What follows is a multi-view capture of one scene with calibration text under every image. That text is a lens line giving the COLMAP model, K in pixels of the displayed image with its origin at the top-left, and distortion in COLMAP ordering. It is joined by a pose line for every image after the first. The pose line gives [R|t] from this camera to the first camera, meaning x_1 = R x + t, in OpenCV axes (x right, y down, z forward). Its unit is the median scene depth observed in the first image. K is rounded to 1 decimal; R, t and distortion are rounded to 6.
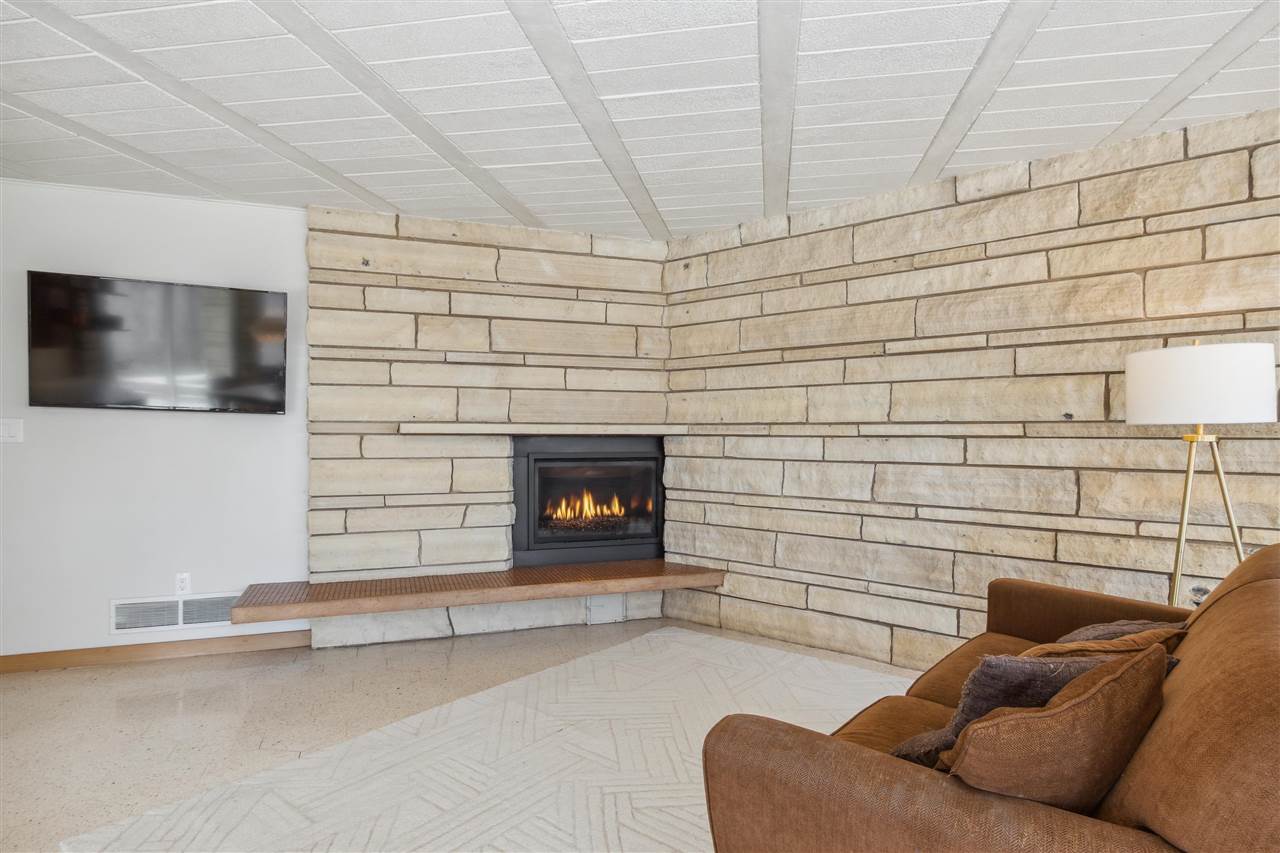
lens RADIAL K [[716.5, 0, 637.9], [0, 716.5, 433.1], [0, 0, 1]] dist [0.004224, -0.002552]
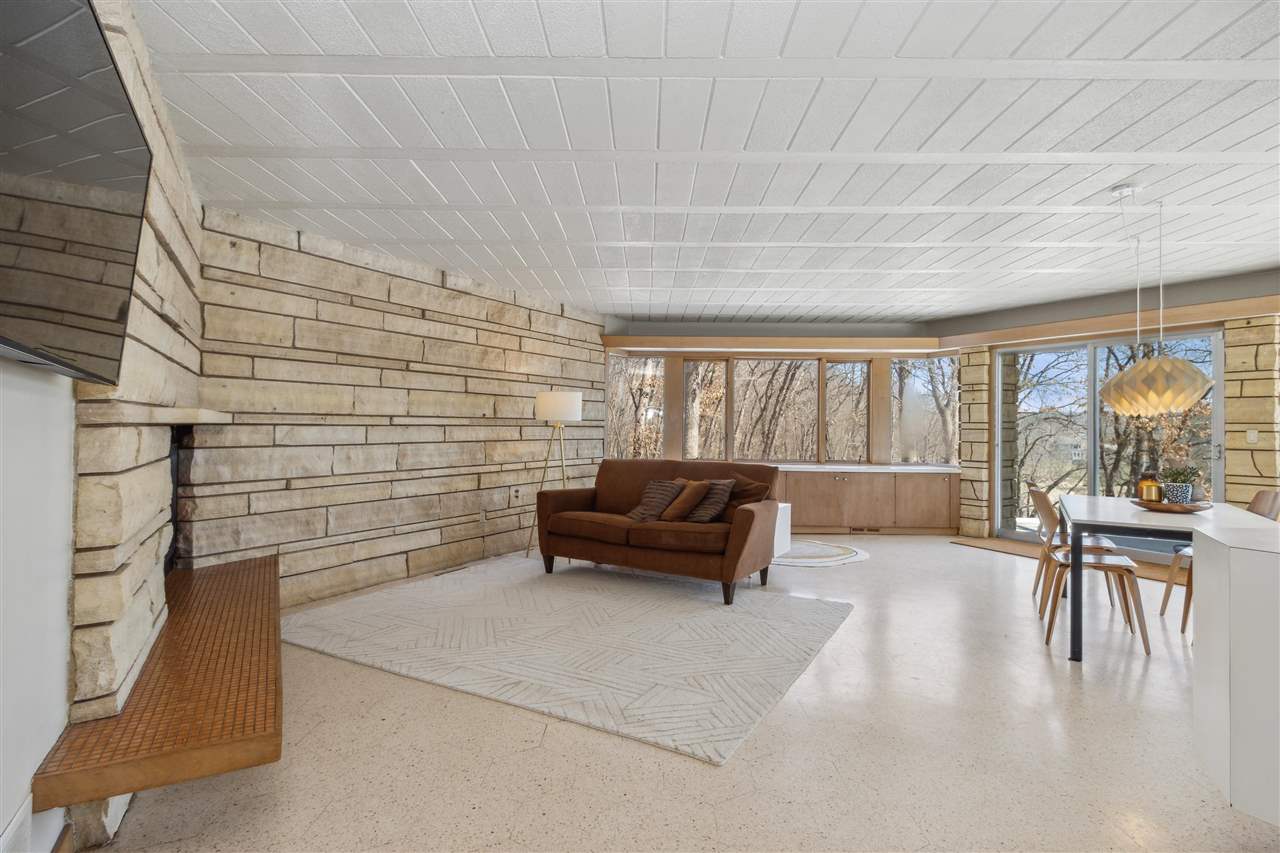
lens RADIAL K [[631.1, 0, 637.9], [0, 631.1, 420.0], [0, 0, 1]] dist [-0.000966, -0.000100]
pose [[-0.173962, 0.004872, 0.984740, -0.944260], [-0.008178, 0.999946, -0.006392, -0.001922], [-0.984718, -0.009165, -0.173912, 0.697303]]
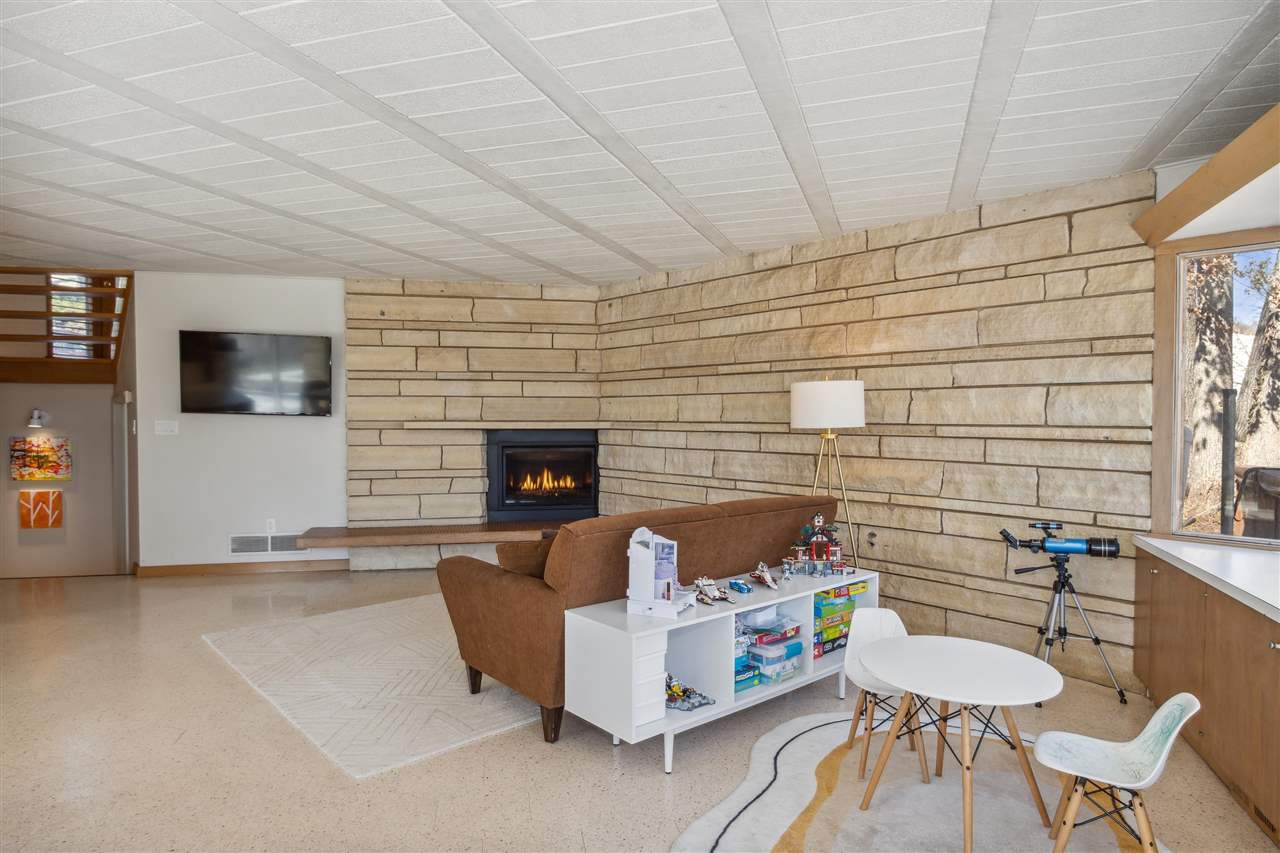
lens RADIAL K [[766.3, 0, 639.4], [0, 766.3, 428.3], [0, 0, 1]] dist [-0.001372, -0.000037]
pose [[0.988470, 0.000857, -0.151412, 0.387586], [0.001568, 0.999872, 0.015899, -0.024658], [0.151406, -0.015953, 0.988343, -0.492476]]
